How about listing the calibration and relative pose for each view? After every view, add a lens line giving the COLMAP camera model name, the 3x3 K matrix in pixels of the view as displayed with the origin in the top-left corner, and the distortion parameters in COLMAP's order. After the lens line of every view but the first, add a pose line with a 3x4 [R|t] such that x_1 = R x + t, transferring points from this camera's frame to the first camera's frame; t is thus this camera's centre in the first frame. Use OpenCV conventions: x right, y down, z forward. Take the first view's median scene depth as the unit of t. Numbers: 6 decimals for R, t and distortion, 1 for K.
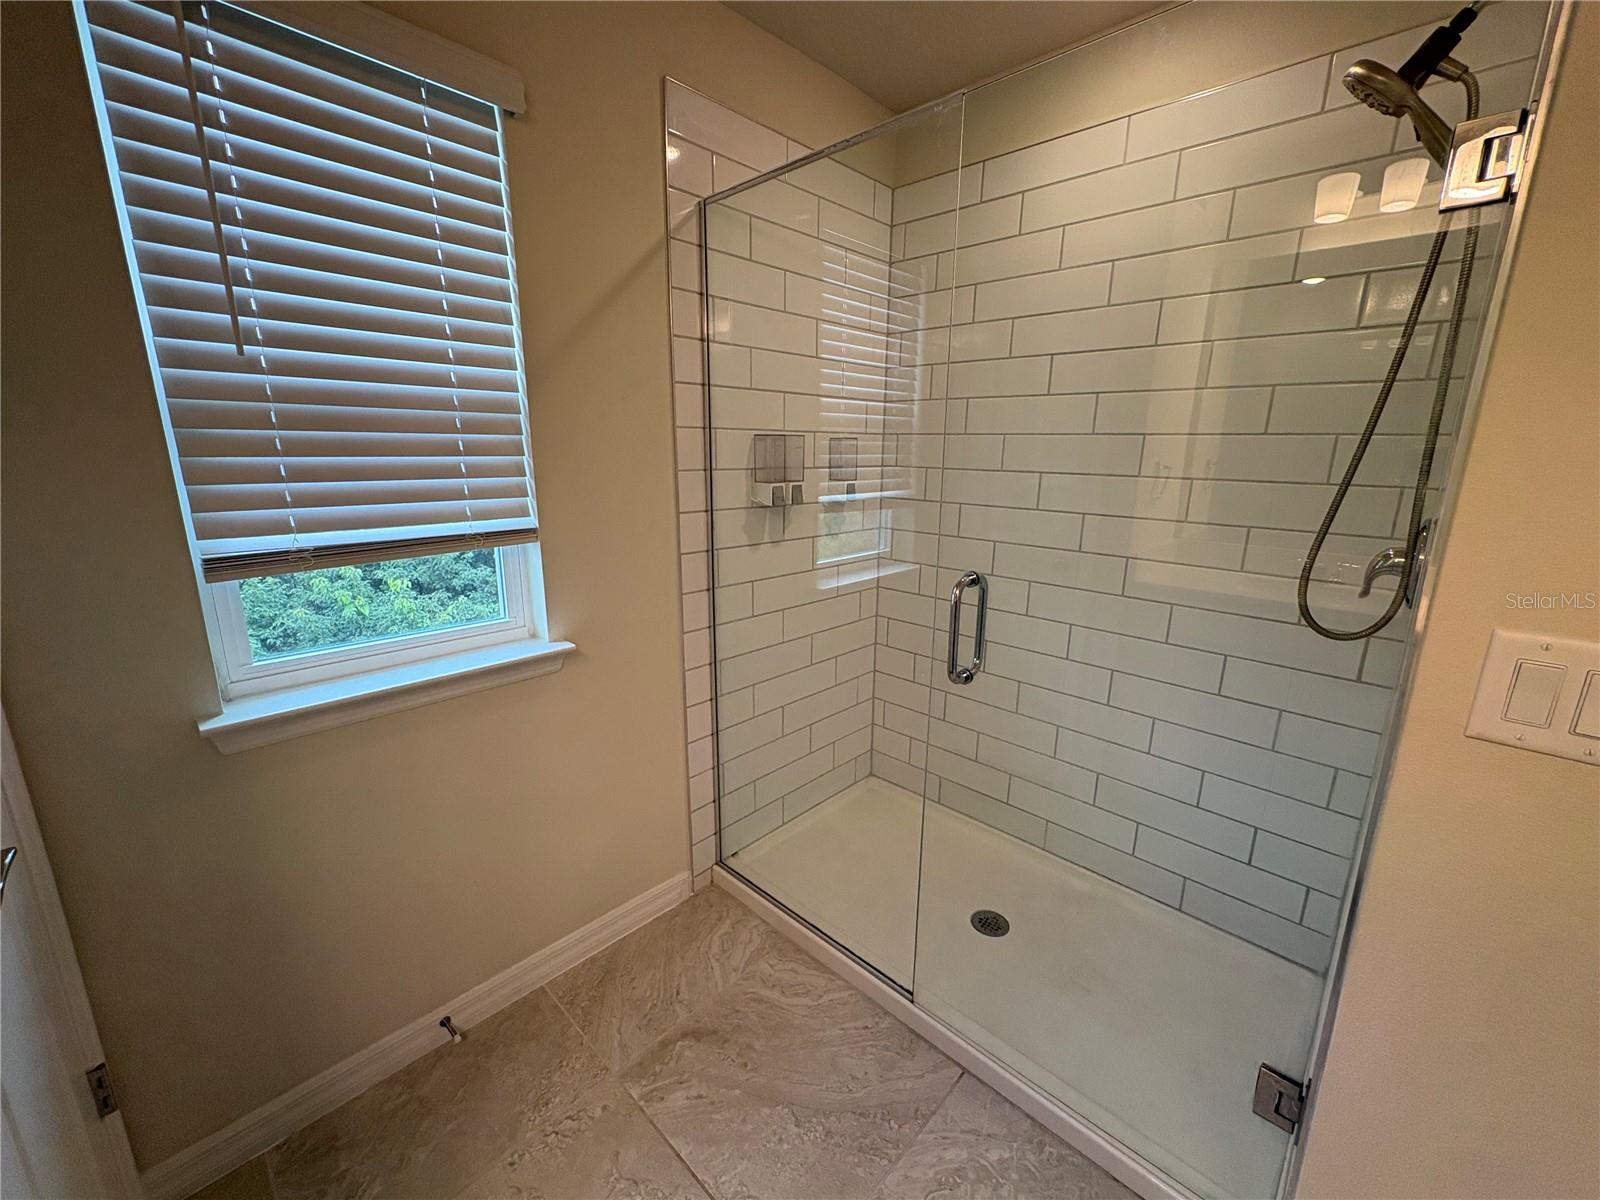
lens RADIAL K [[640.5, 0, 803.8], [0, 640.5, 601.2], [0, 0, 1]] dist [-0.003777, -0.000739]
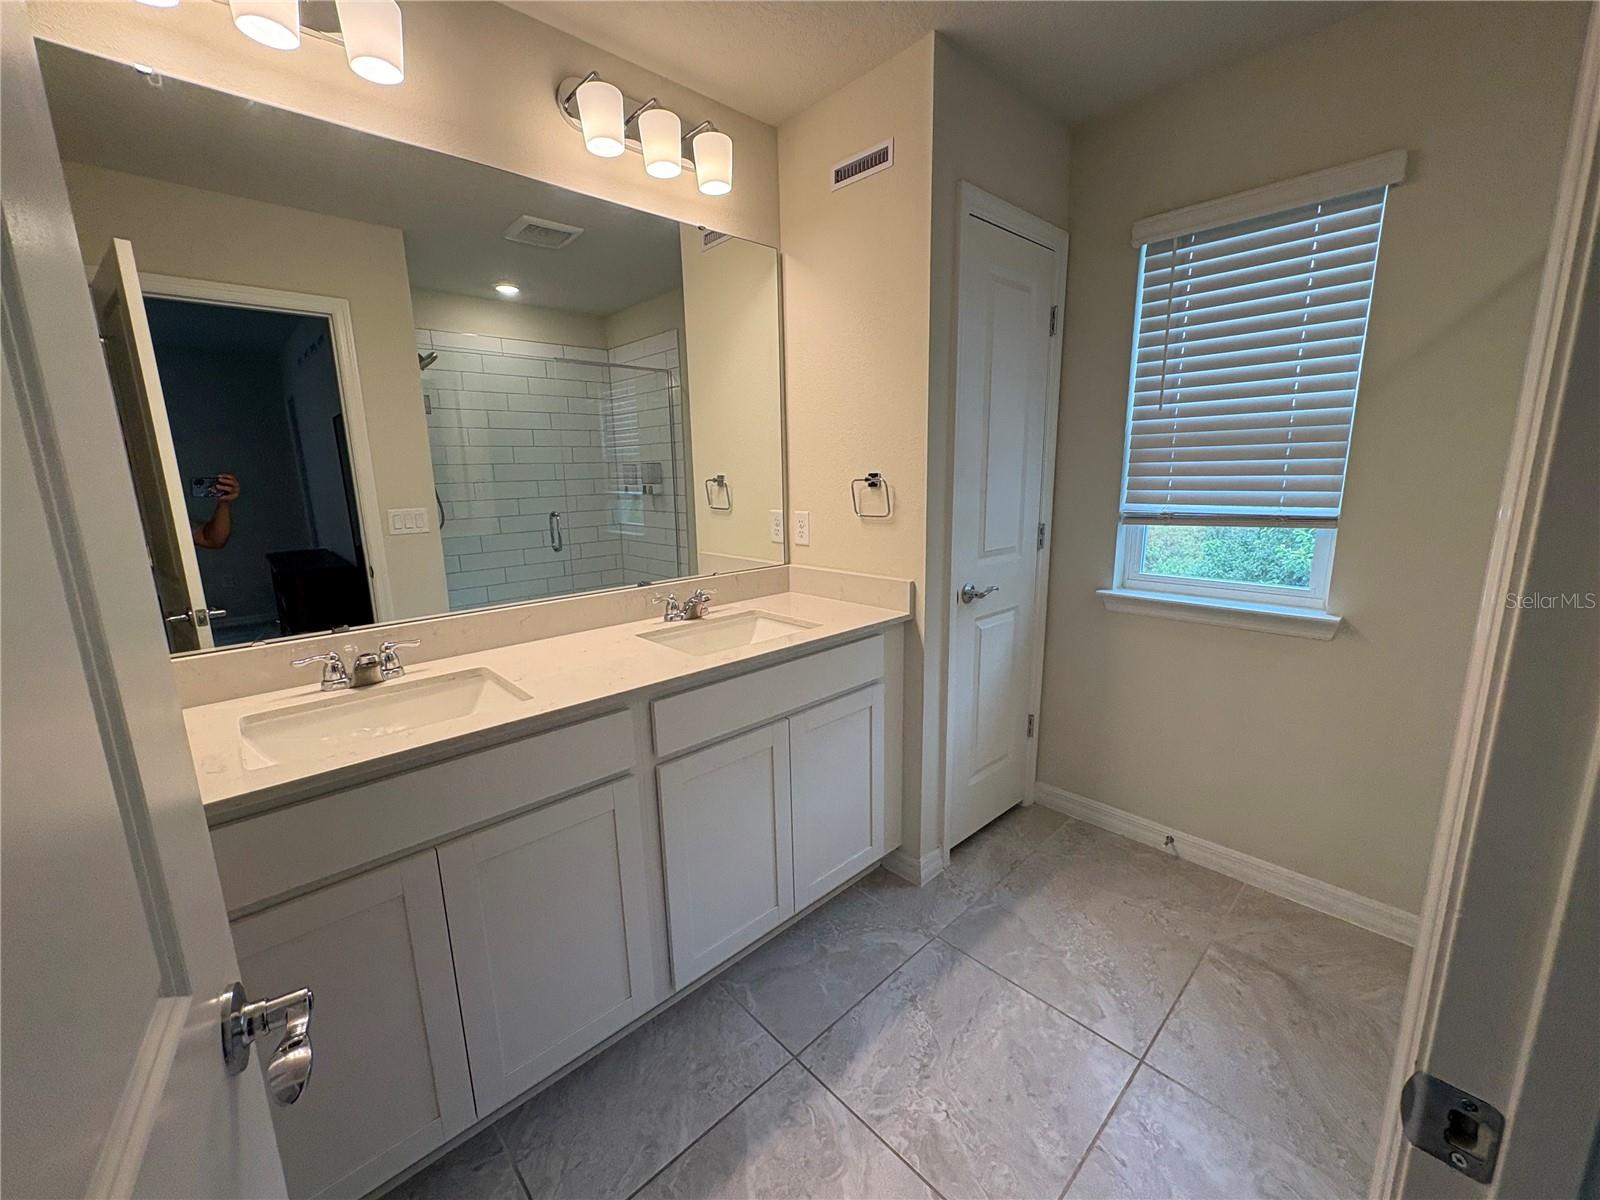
lens RADIAL K [[640.5, 0, 798.5], [0, 640.5, 594.6], [0, 0, 1]] dist [-0.003777, -0.000739]
pose [[-0.060666, 0.179491, -0.981887, 0.925296], [-0.214549, 0.958361, 0.188447, 0.019620], [0.974827, 0.222095, -0.019630, 0.061988]]
